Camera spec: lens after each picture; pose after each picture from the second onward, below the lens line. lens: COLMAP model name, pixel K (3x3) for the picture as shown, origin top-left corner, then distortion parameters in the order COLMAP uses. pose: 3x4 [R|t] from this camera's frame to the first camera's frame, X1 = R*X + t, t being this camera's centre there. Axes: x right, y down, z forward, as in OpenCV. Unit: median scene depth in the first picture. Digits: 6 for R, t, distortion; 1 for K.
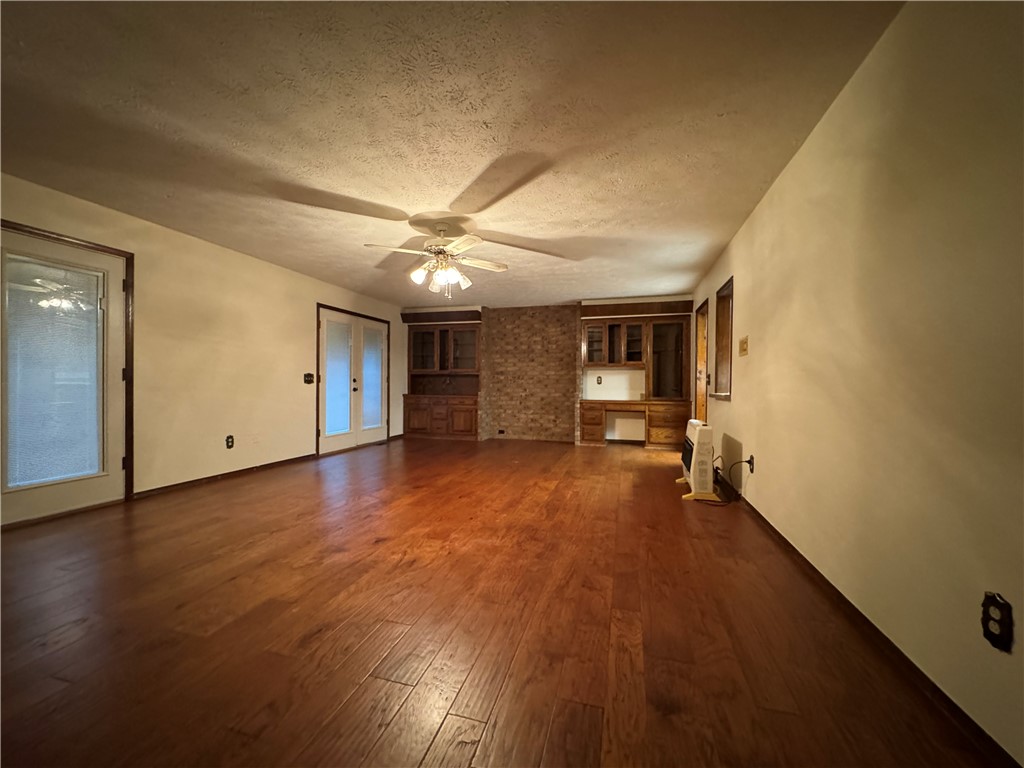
lens RADIAL K [[410.5, 0, 512.0], [0, 410.5, 384.0], [0, 0, 1]] dist [-0.000956, -0.000069]
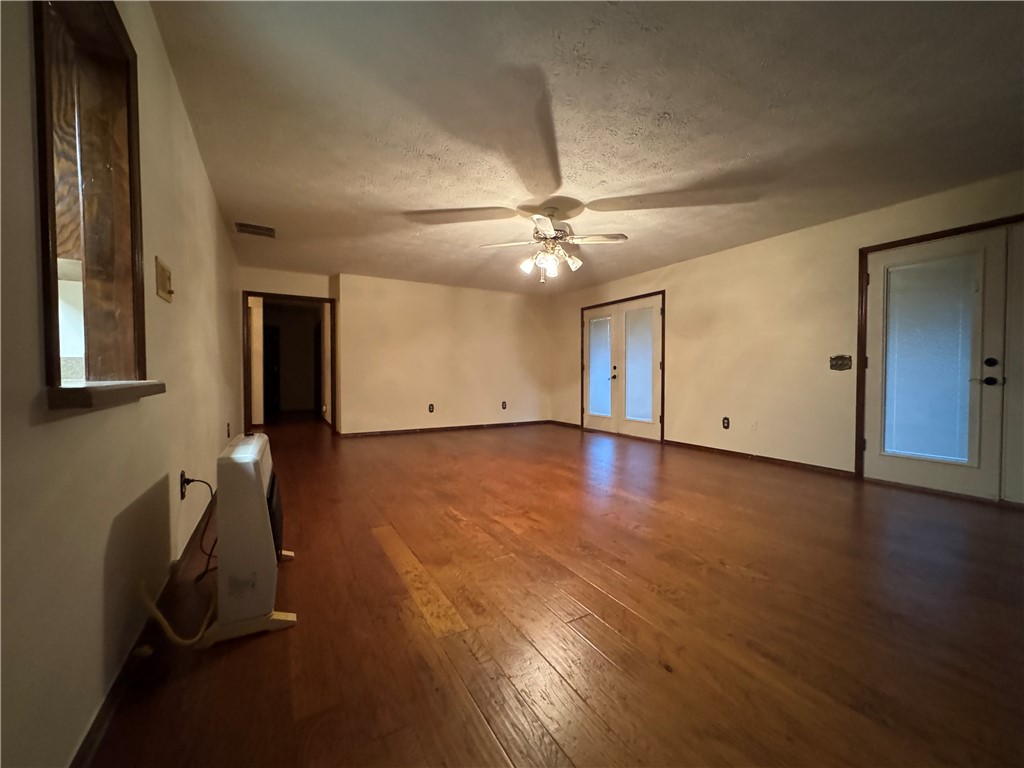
lens RADIAL K [[410.5, 0, 512.0], [0, 410.5, 384.0], [0, 0, 1]] dist [-0.000956, -0.000069]
pose [[-0.689965, 0.011142, -0.723757, 0.628598], [-0.007514, 0.999717, 0.022554, 0.017431], [0.723804, 0.021000, -0.689686, 1.632113]]
